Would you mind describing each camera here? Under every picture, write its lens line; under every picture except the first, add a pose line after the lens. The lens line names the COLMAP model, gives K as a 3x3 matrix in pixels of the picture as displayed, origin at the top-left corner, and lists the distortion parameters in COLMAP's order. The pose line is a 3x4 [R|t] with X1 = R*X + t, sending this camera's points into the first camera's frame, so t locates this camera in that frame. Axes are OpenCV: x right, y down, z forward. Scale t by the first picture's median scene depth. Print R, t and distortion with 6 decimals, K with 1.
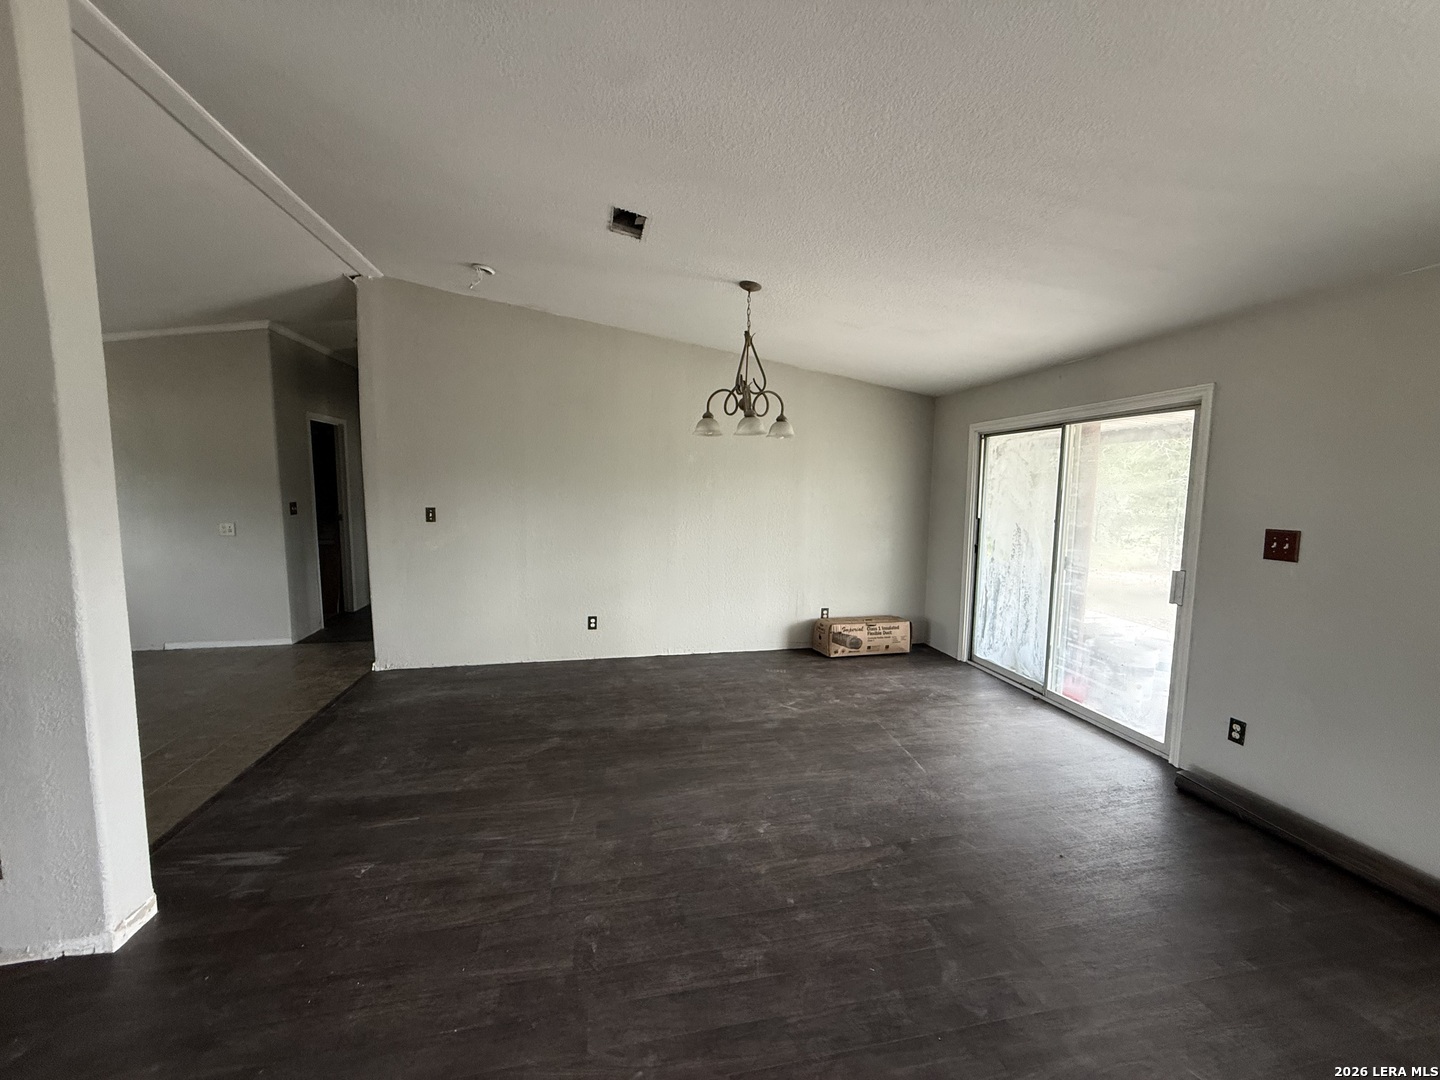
lens RADIAL K [[576.8, 0, 720.7], [0, 576.8, 535.7], [0, 0, 1]] dist [0.000518, 0.000099]
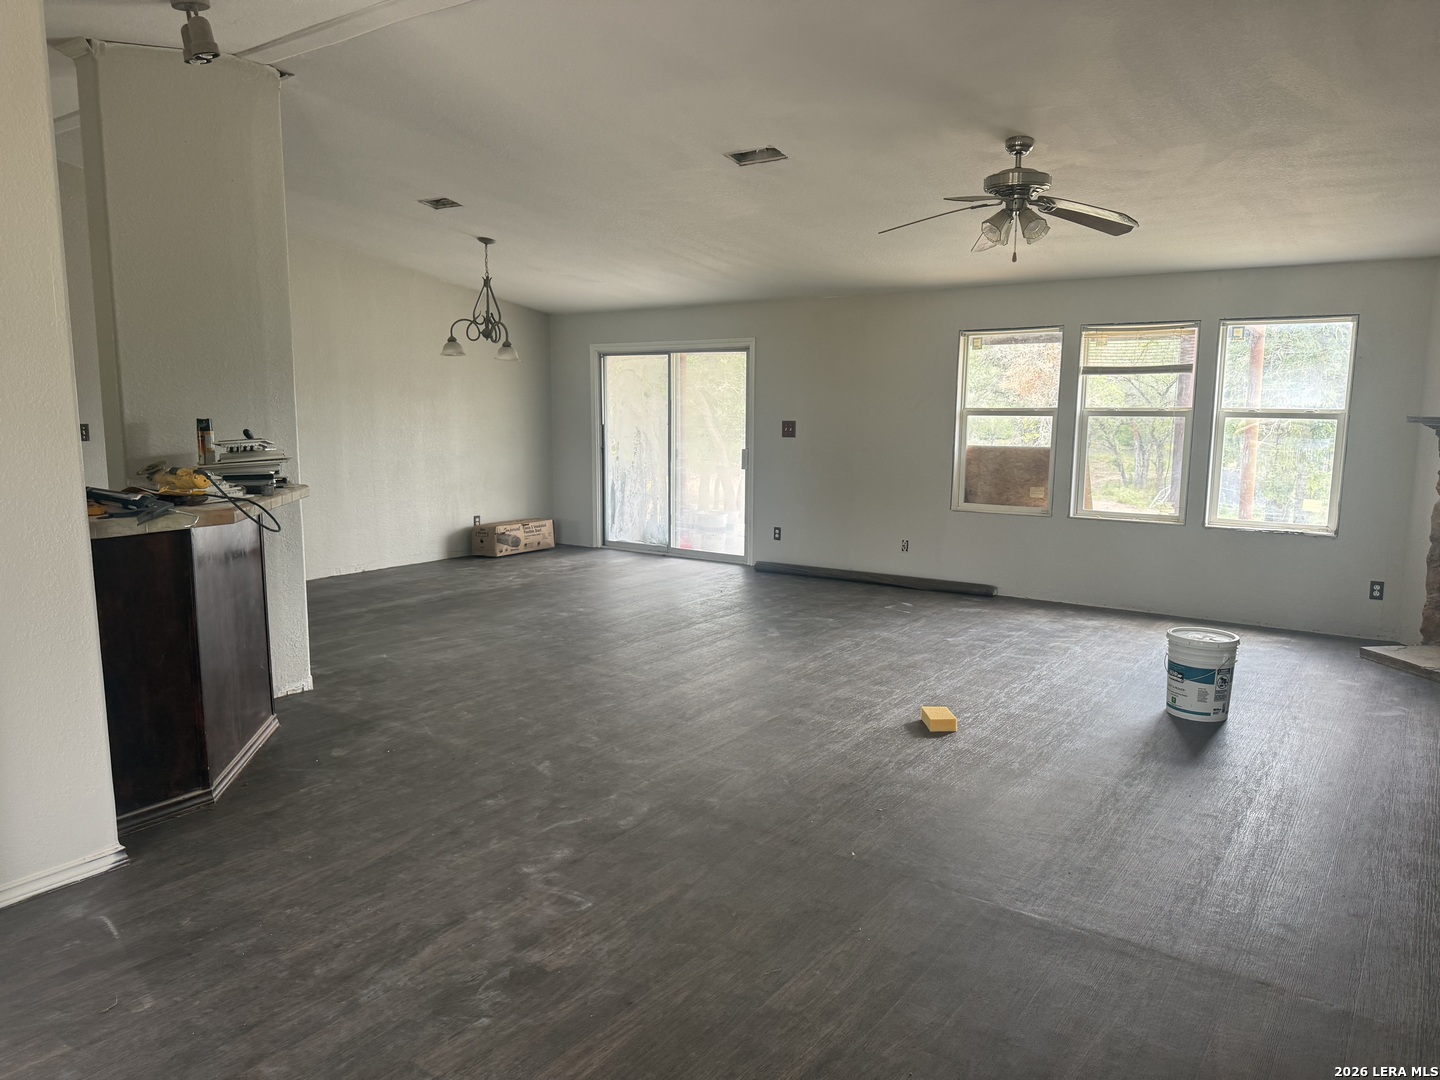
lens RADIAL K [[1027.0, 0, 773.0], [0, 1027.0, 543.8], [0, 0, 1]] dist [0.107902, -0.002253]
pose [[0.704149, -0.104494, 0.702322, -0.858479], [0.065021, 0.994446, 0.082767, 0.063142], [-0.707069, -0.012614, 0.707032, -0.789002]]
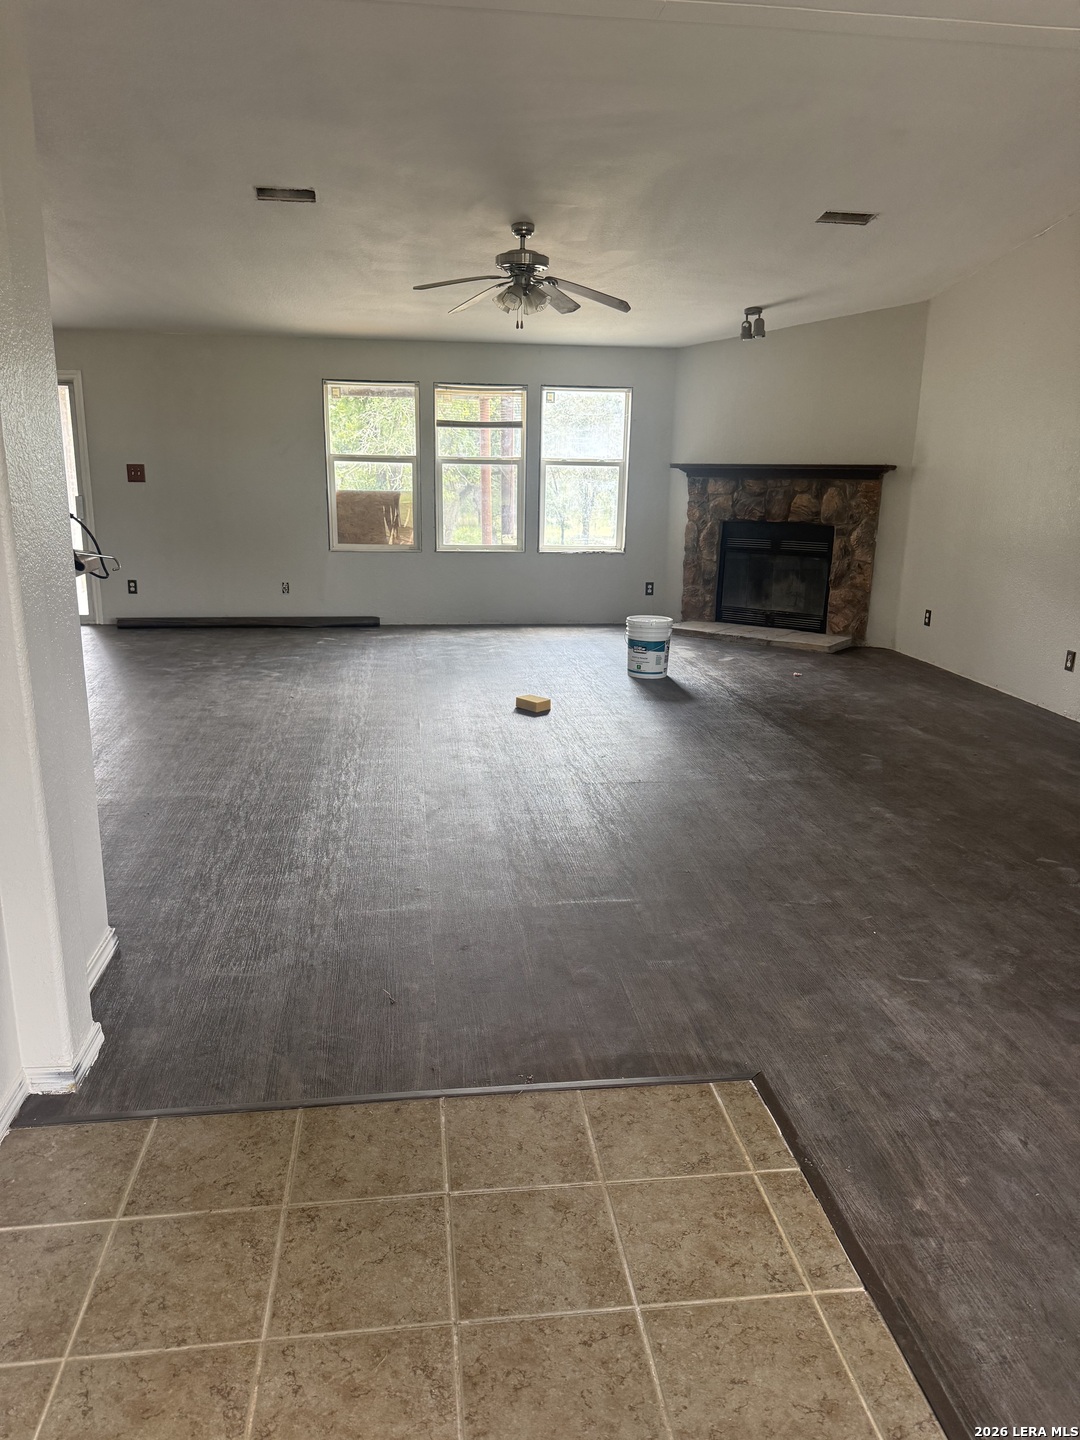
lens RADIAL K [[1027.0, 0, 540.0], [0, 1027.0, 720.0], [0, 0, 1]] dist [0.107902, -0.002253]
pose [[0.074436, -0.250866, 0.965156, -1.318729], [0.080342, 0.966203, 0.244942, 0.034486], [-0.993984, 0.059310, 0.092075, -0.294574]]
